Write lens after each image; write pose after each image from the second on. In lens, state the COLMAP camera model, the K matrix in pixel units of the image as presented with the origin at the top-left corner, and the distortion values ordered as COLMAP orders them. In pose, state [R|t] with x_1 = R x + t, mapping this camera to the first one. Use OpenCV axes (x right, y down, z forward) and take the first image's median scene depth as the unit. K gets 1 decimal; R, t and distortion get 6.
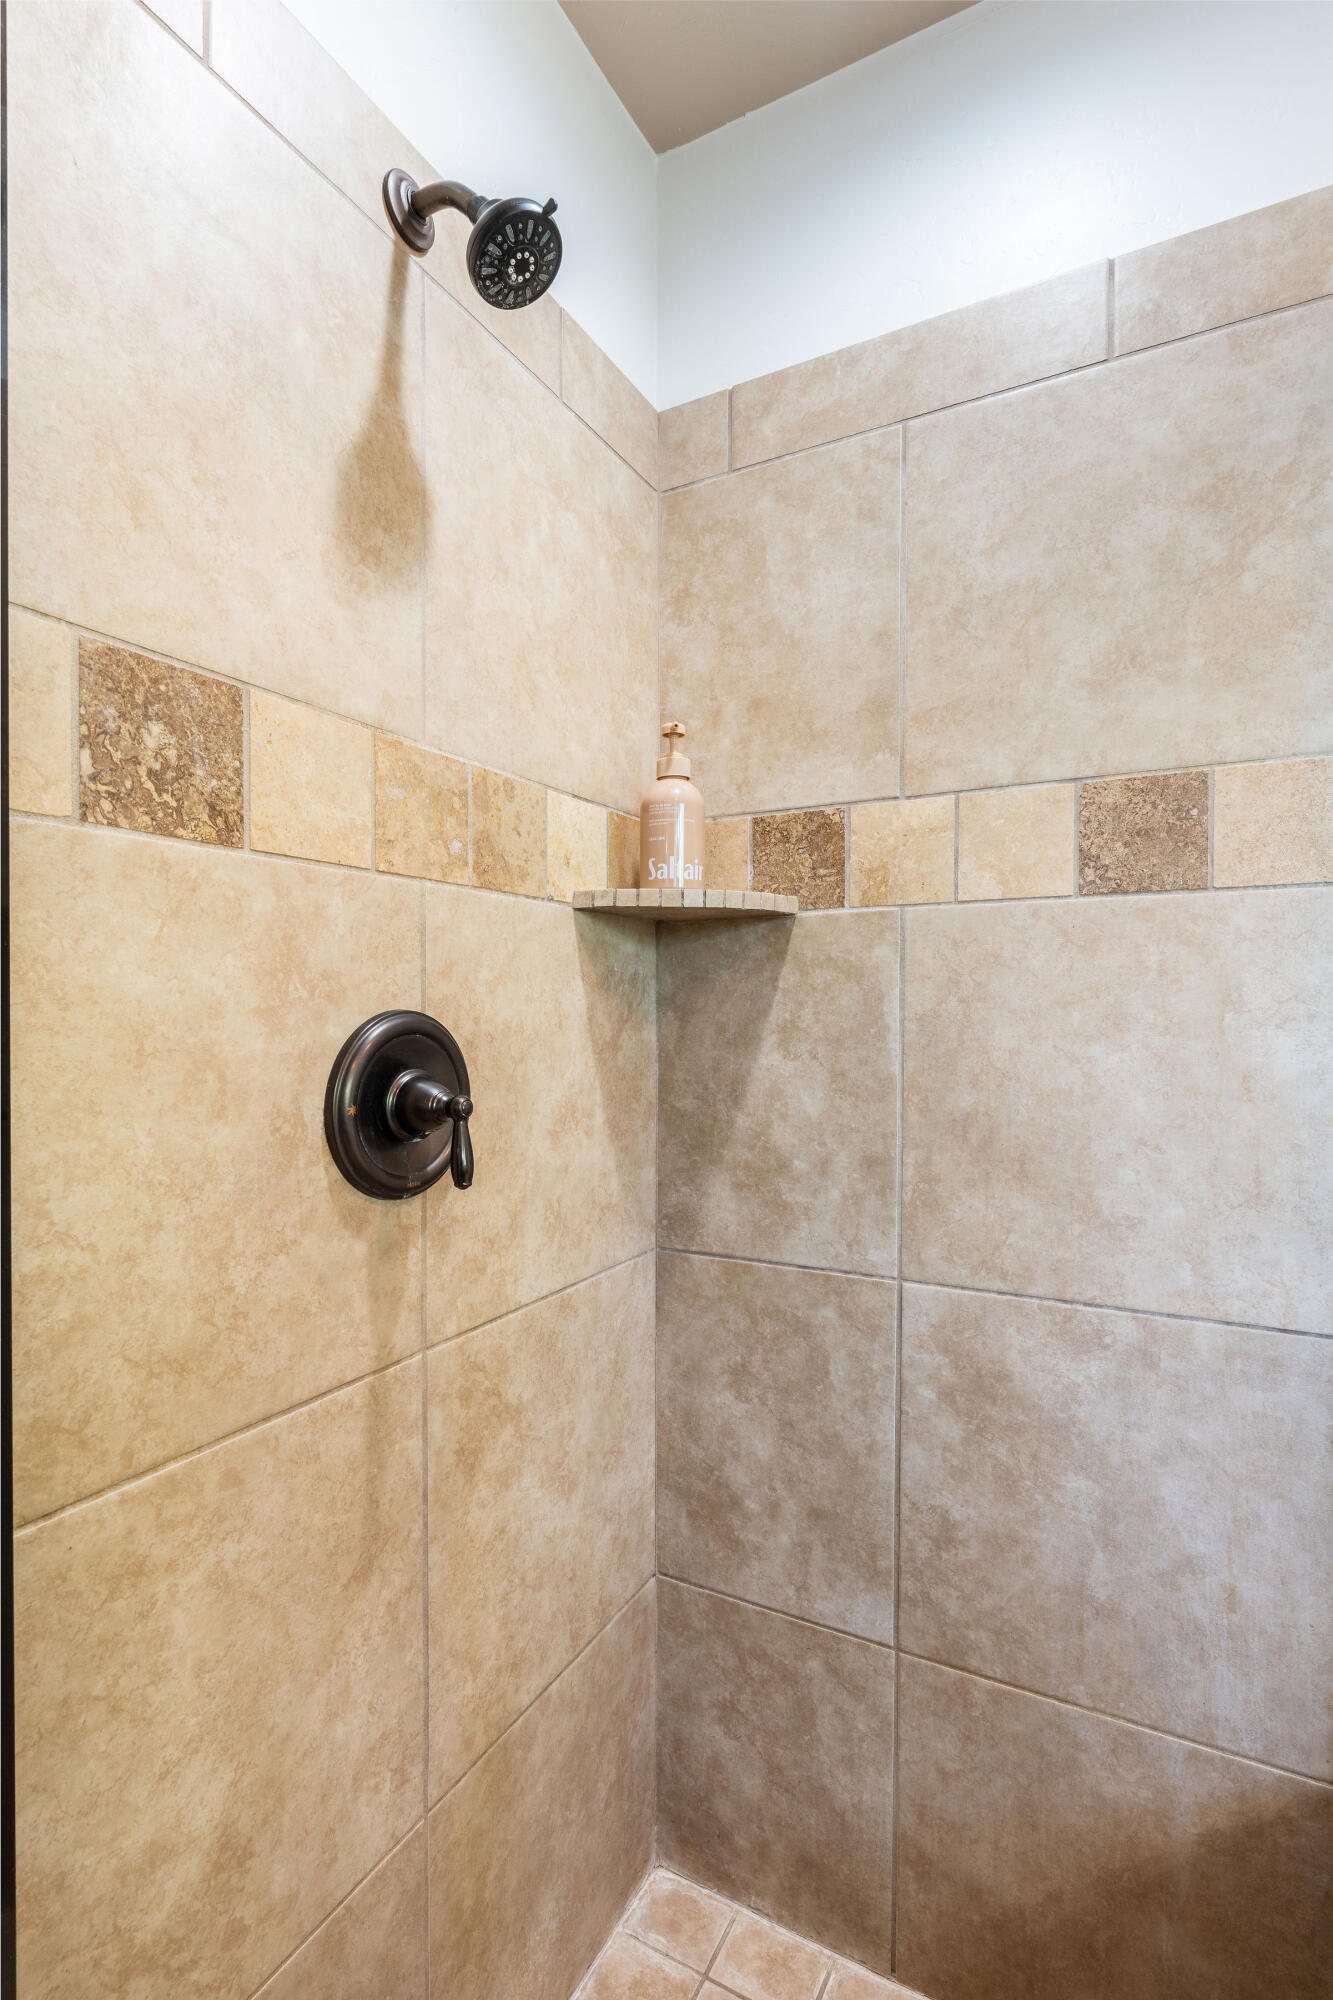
lens RADIAL K [[977.2, 0, 595.8], [0, 977.2, 1026.4], [0, 0, 1]] dist [-0.003686, 0.000438]
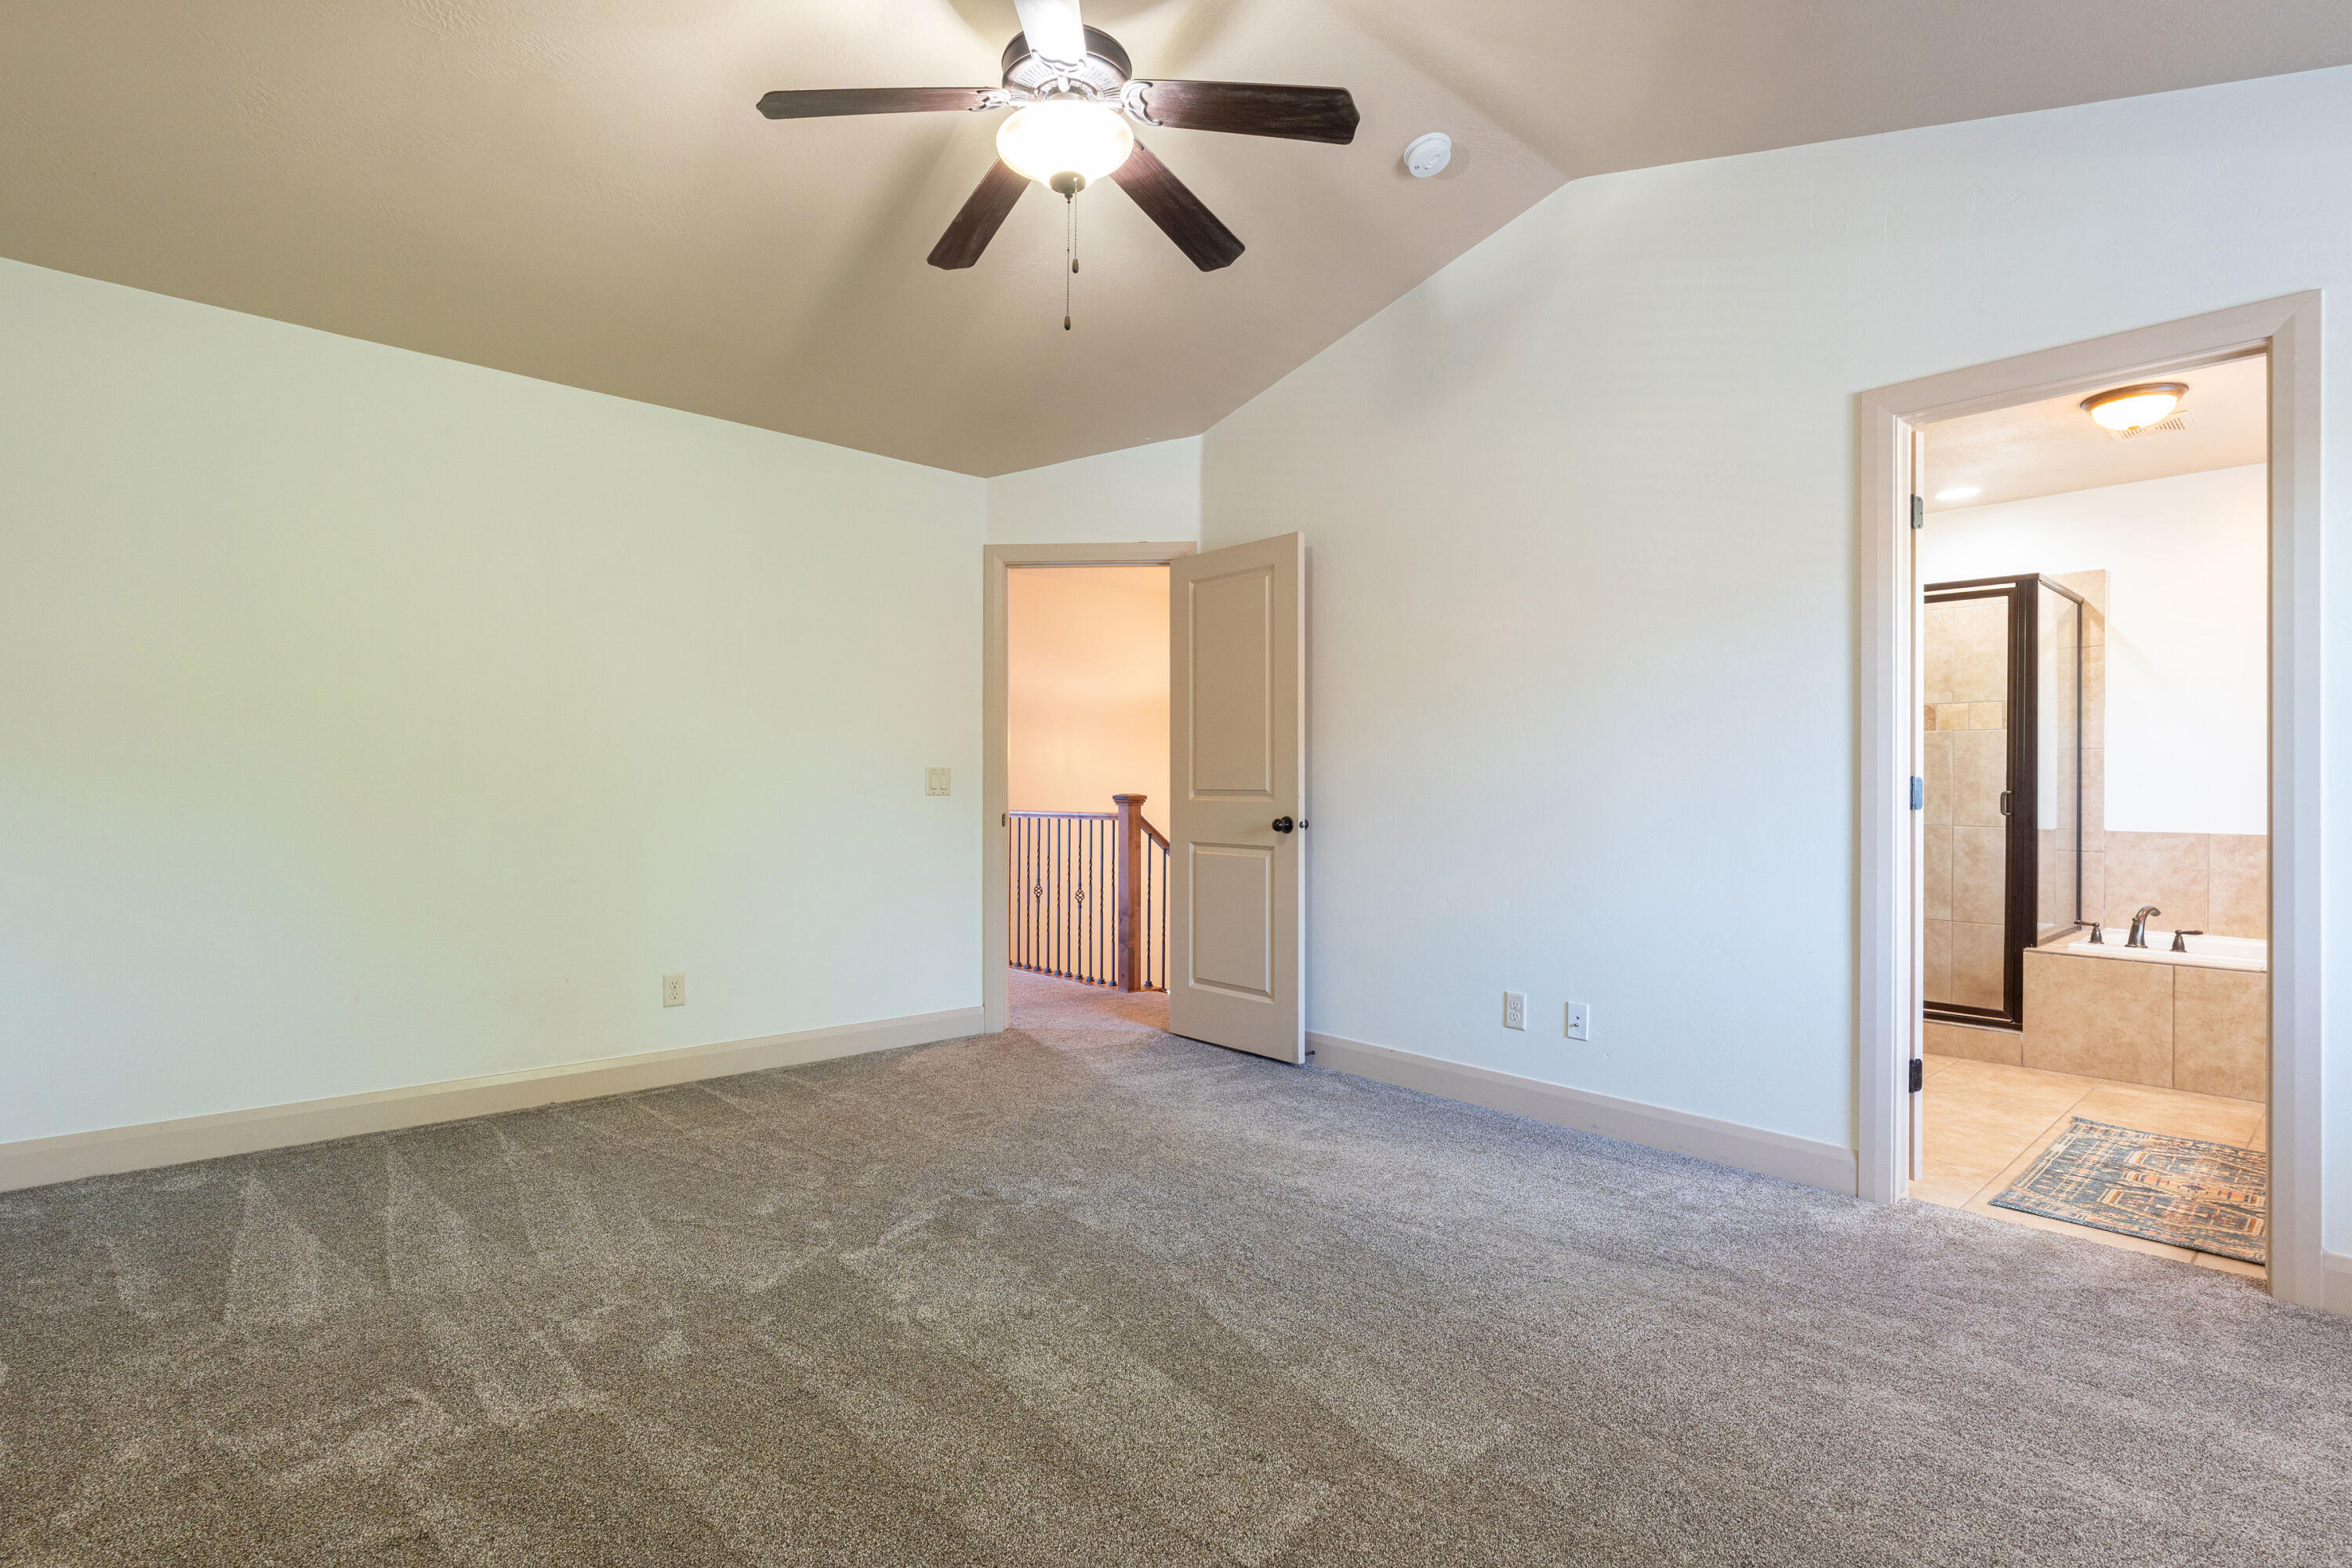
lens RADIAL K [[1149.2, 0, 1177.1], [0, 1149.2, 791.6], [0, 0, 1]] dist [-0.003686, 0.000438]
pose [[0.968072, 0.002185, -0.250662, -2.051032], [-0.005222, 0.999921, -0.011452, 0.252125], [0.250617, 0.012395, 0.968007, -5.616637]]
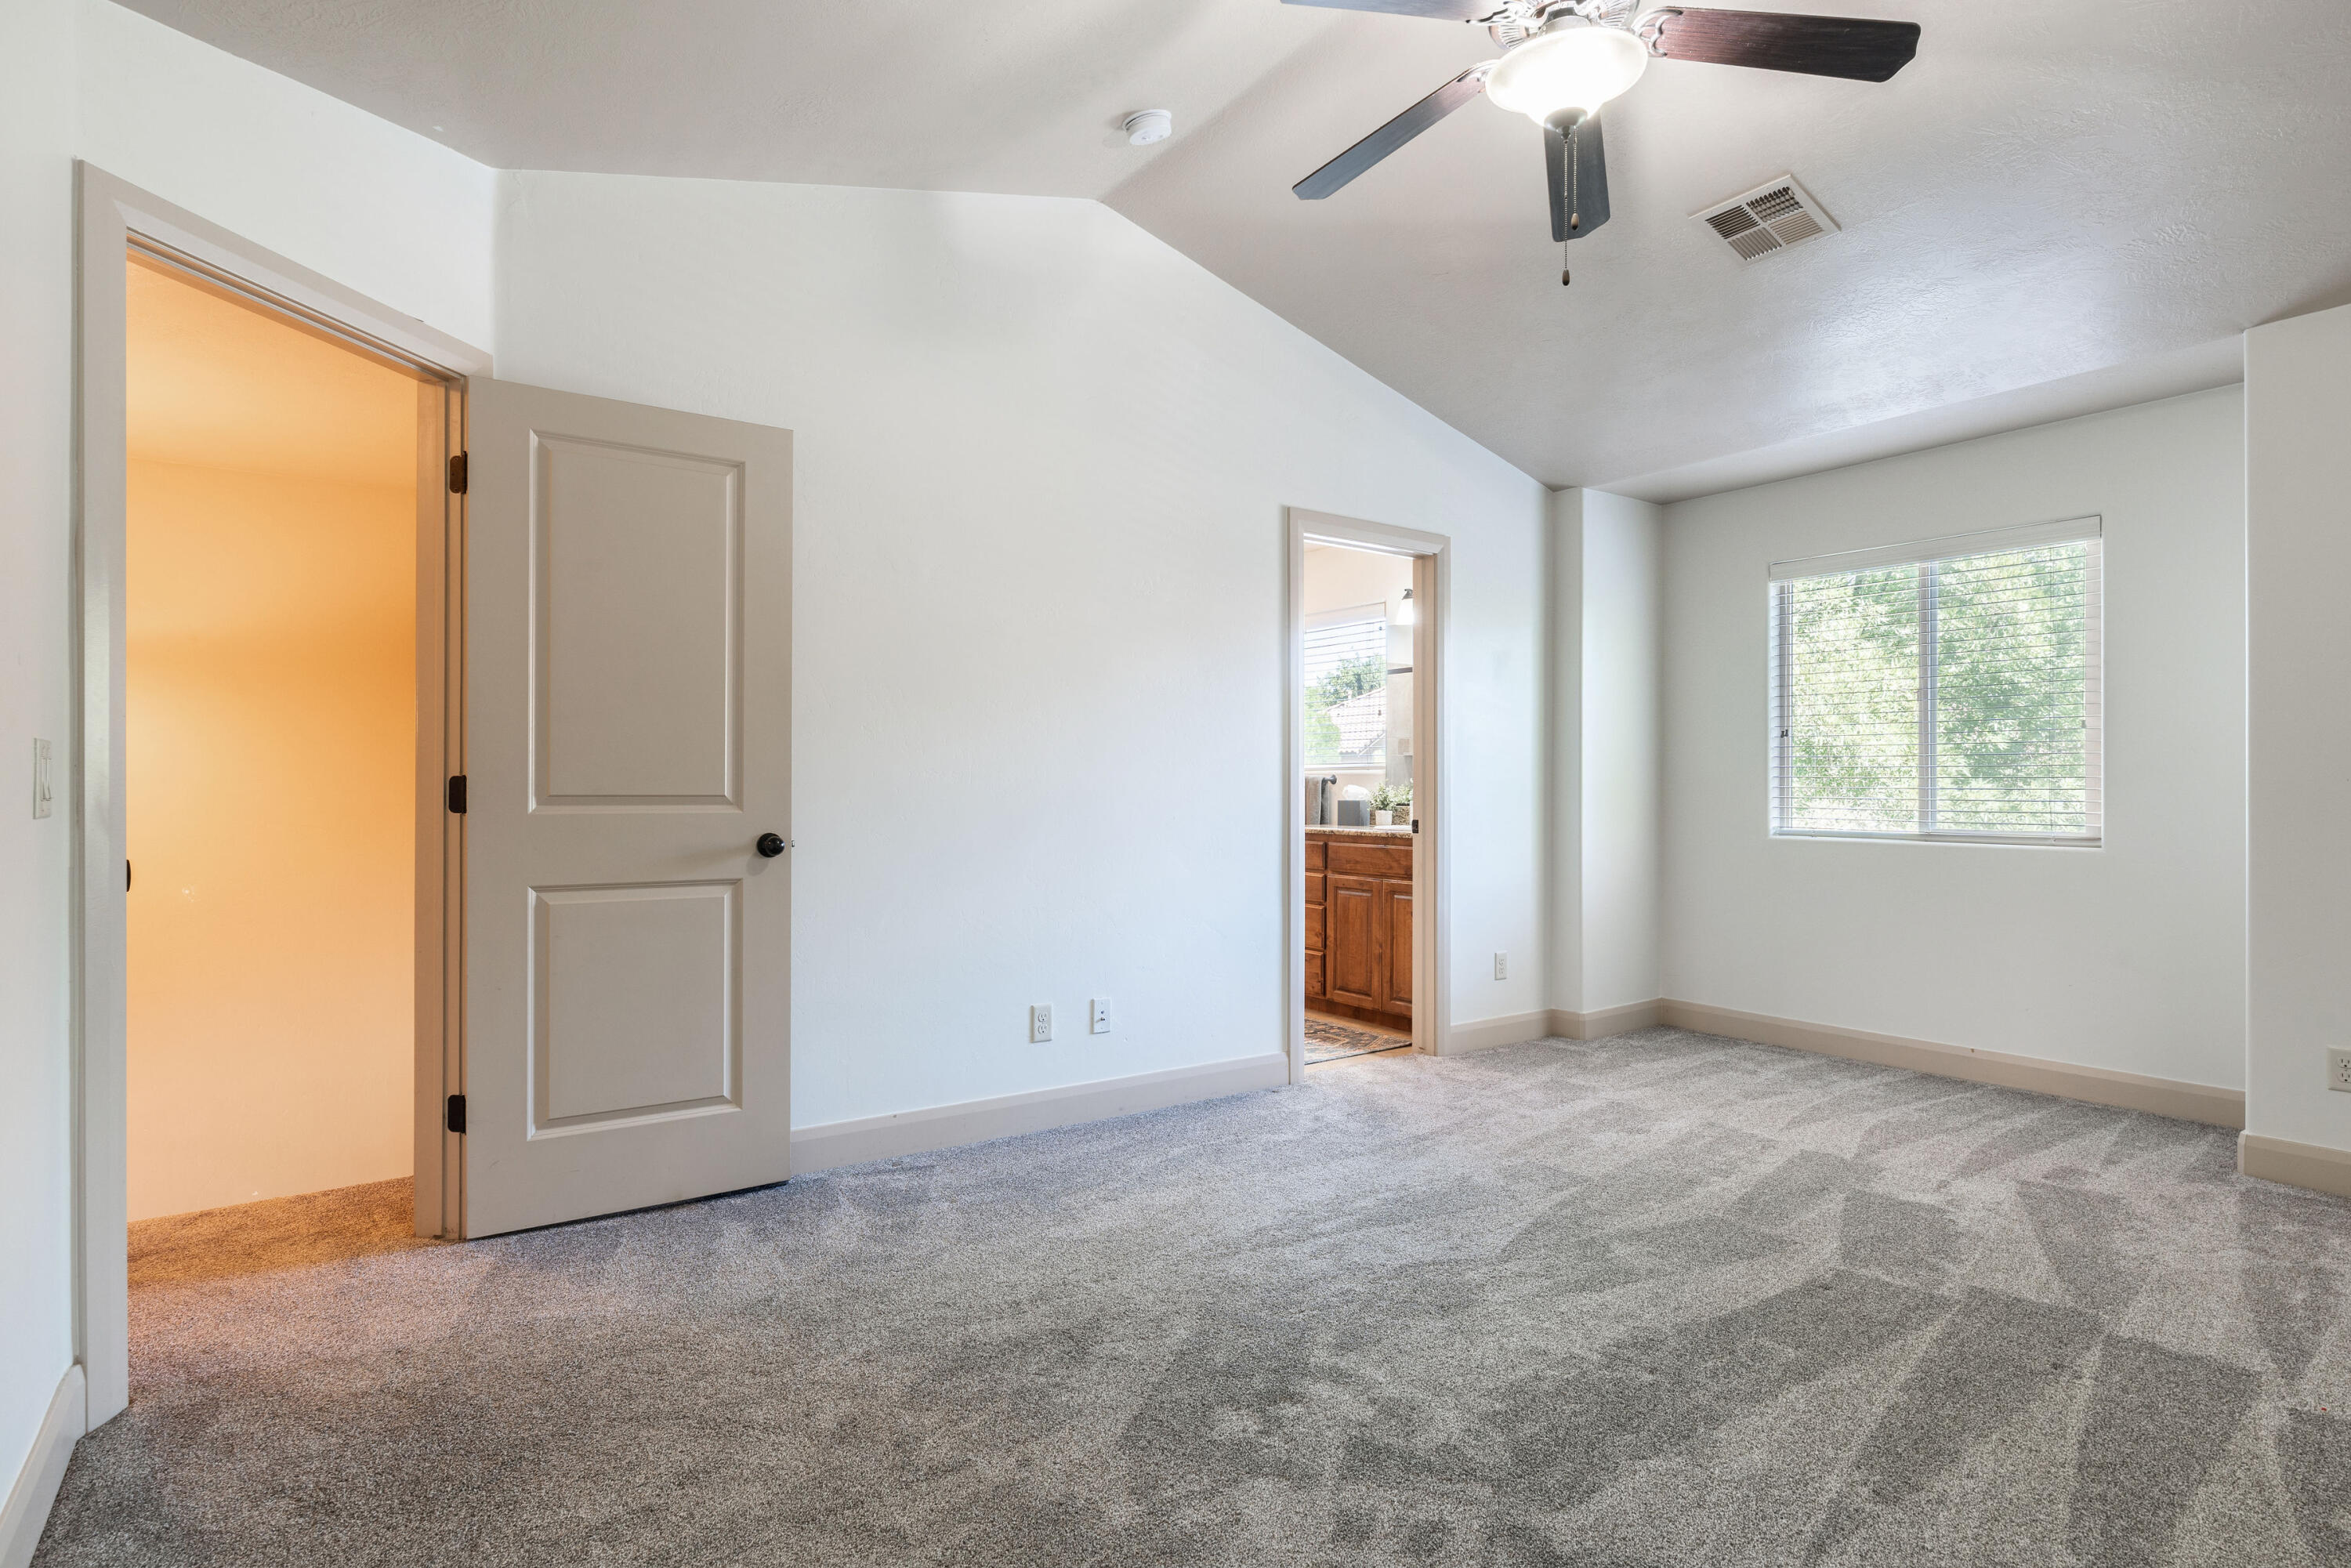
lens RADIAL K [[1148.7, 0, 1177.4], [0, 1148.7, 797.6], [0, 0, 1]] dist [-0.003686, 0.000438]
pose [[0.367391, -0.004329, 0.930057, -5.550851], [0.014914, 0.999888, -0.001237, 0.217913], [-0.929947, 0.014326, 0.367414, -3.131129]]
